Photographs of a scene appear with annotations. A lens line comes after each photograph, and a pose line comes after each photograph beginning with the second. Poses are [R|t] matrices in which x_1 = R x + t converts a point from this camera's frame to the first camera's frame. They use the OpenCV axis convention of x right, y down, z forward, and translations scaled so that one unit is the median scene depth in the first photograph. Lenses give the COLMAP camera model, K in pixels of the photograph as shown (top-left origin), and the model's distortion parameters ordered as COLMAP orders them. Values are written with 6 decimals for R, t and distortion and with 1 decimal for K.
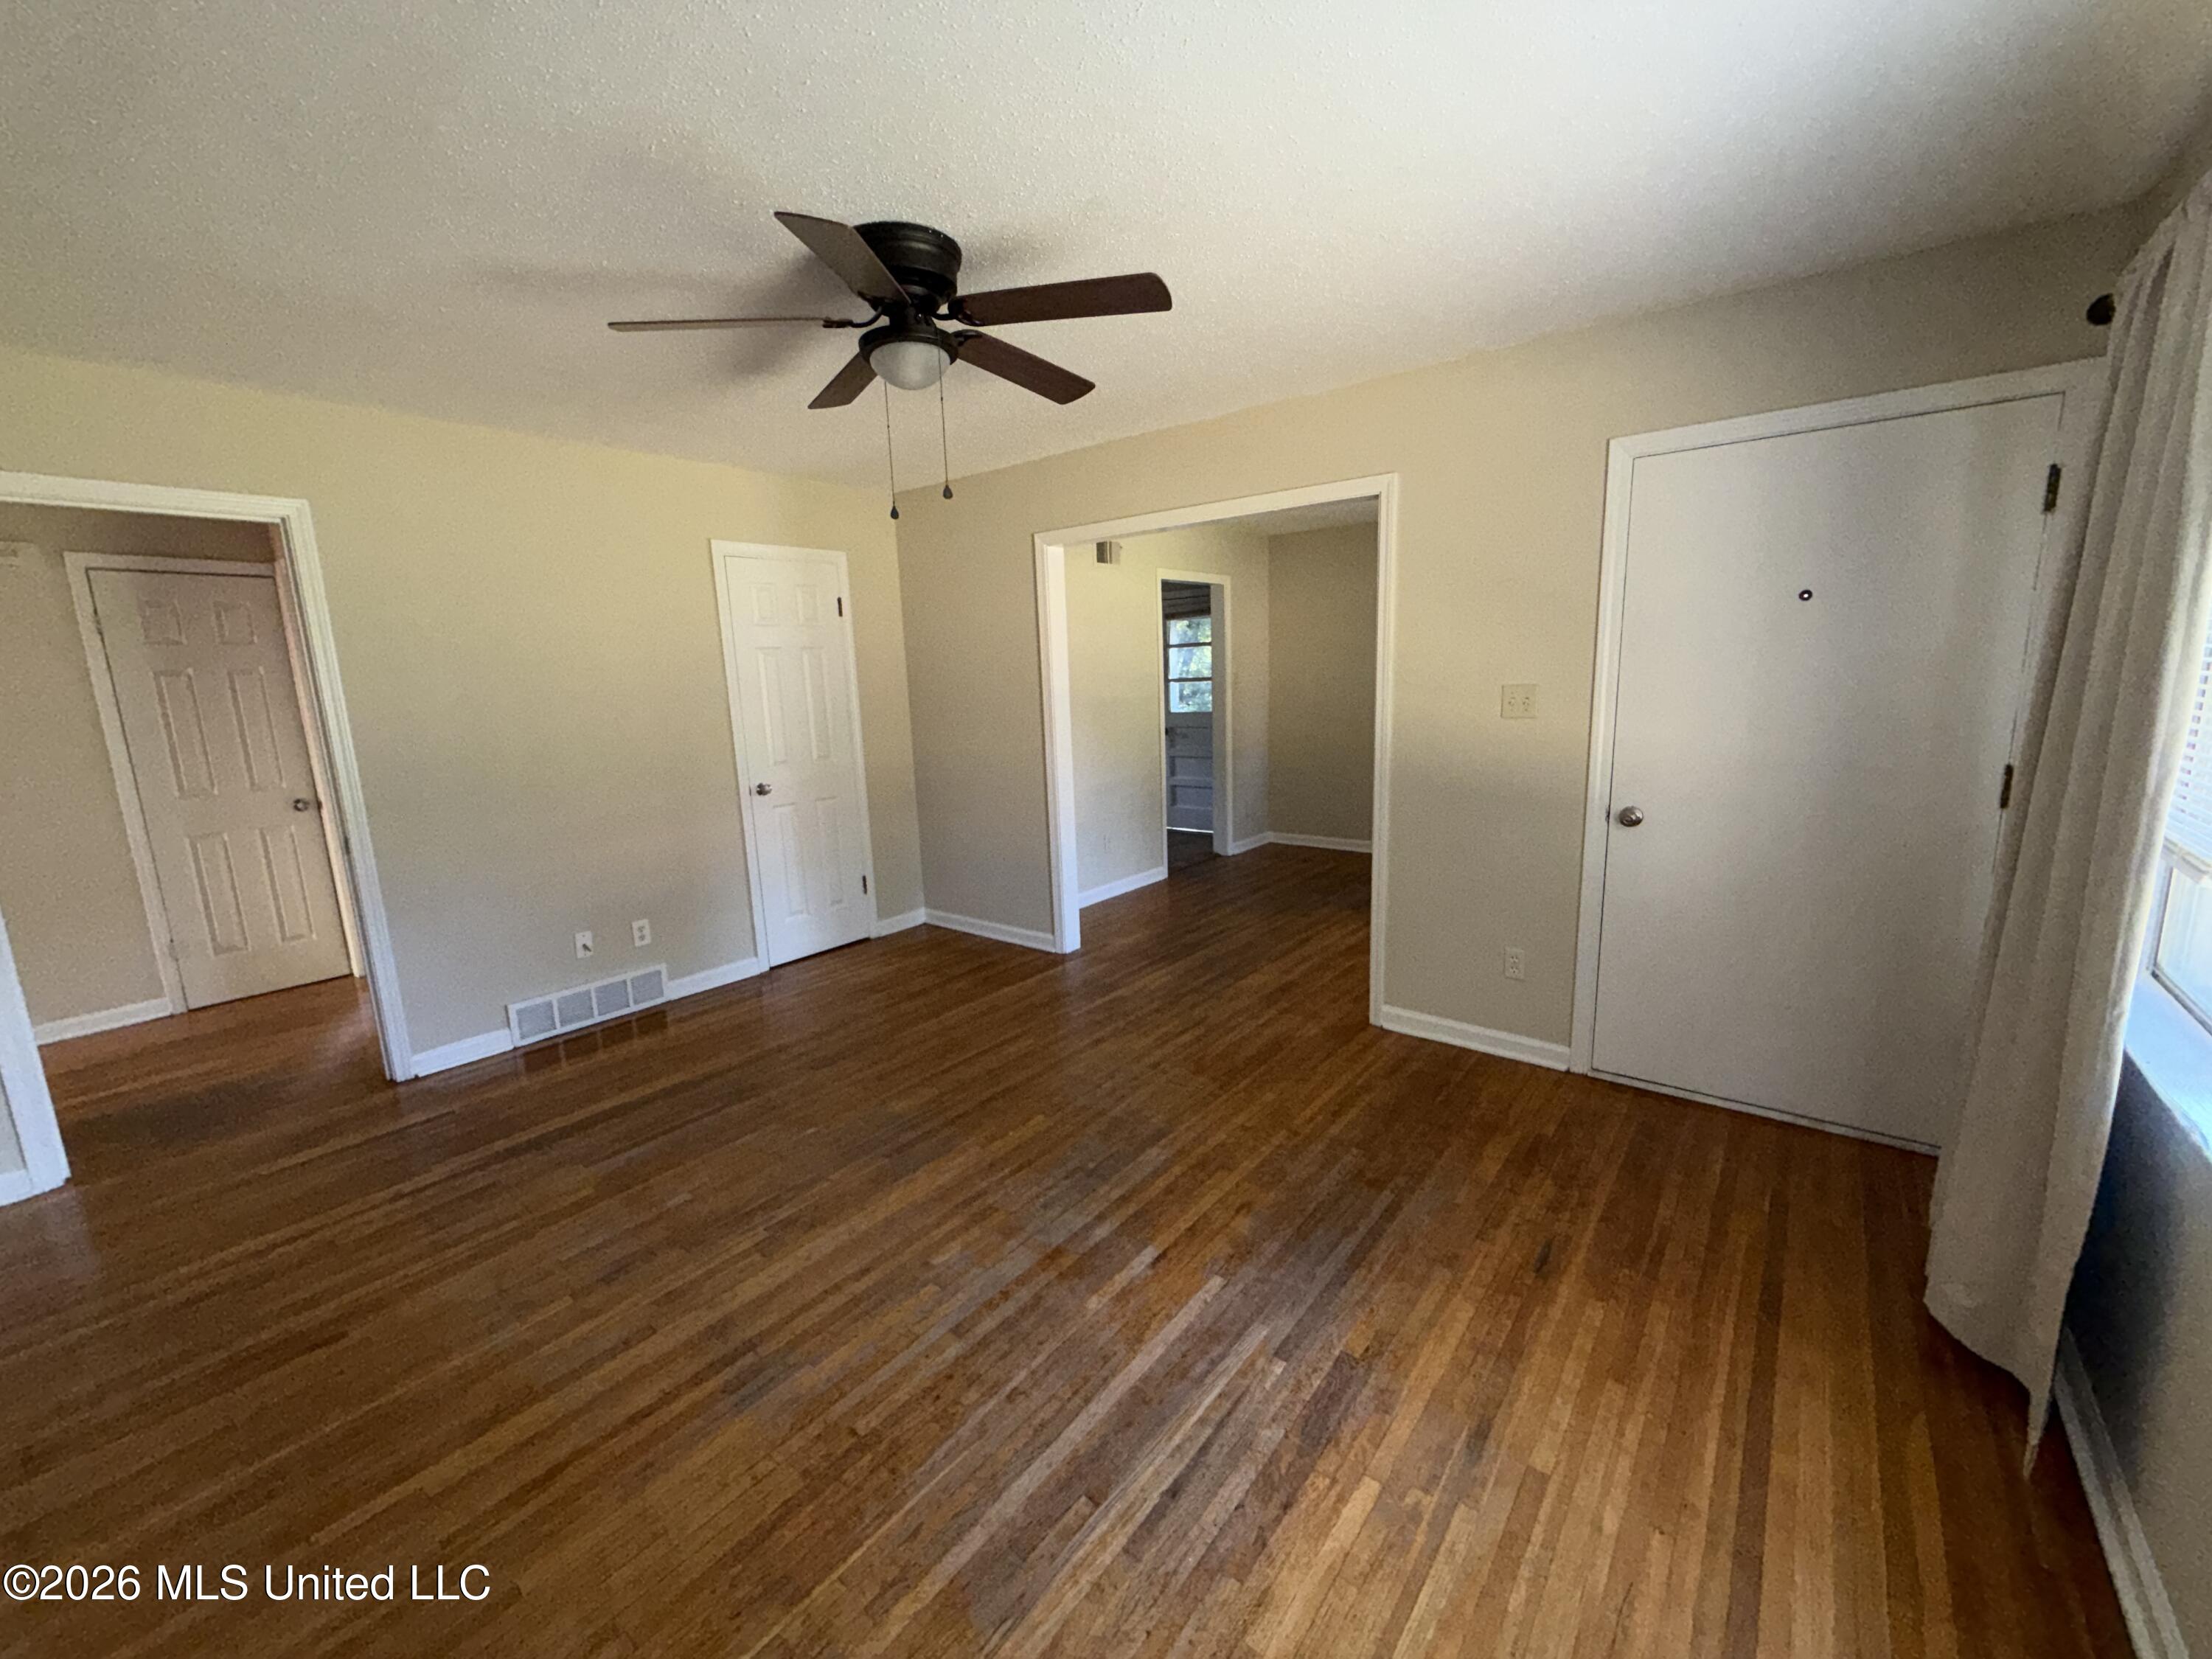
lens RADIAL K [[885.6, 0, 1106.0], [0, 885.6, 829.5], [0, 0, 1]] dist [-0.001038, -0.000123]
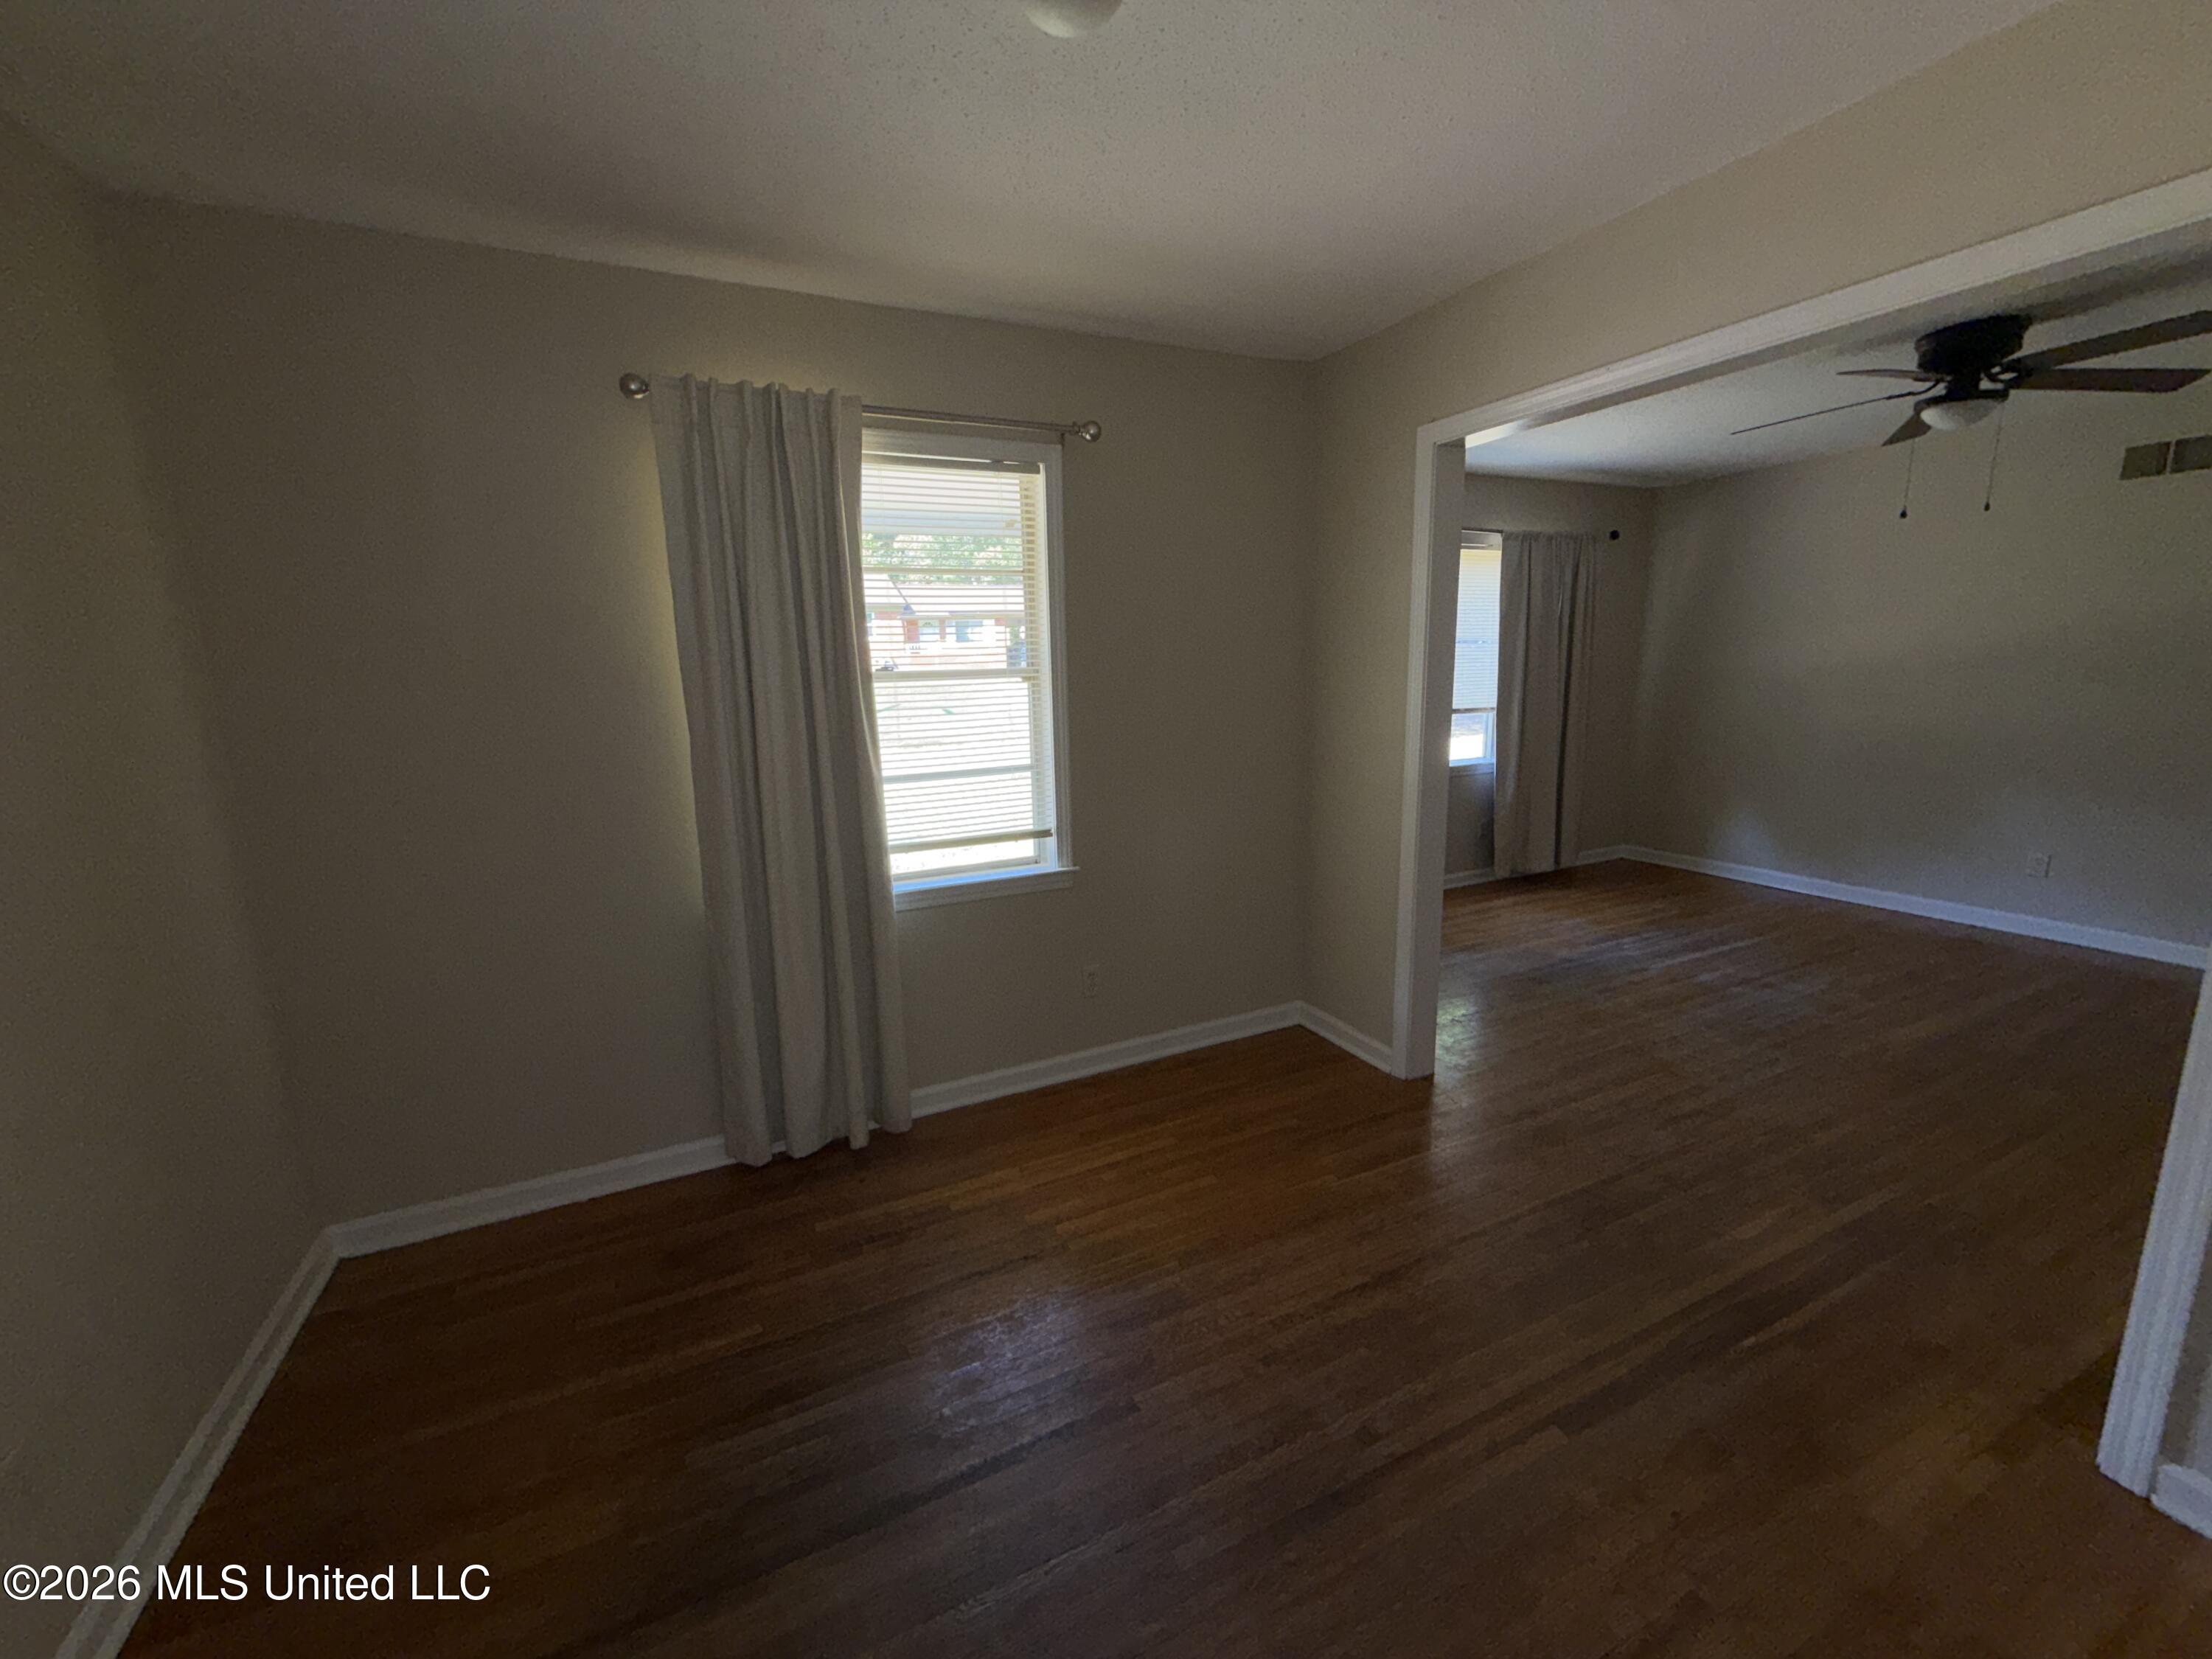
lens RADIAL K [[885.6, 0, 1106.0], [0, 885.6, 829.5], [0, 0, 1]] dist [-0.001038, -0.000123]
pose [[-0.900373, -0.027923, 0.434222, 0.336525], [0.128610, 0.936273, 0.326884, -0.485866], [-0.415678, 0.350162, -0.839403, 2.715148]]
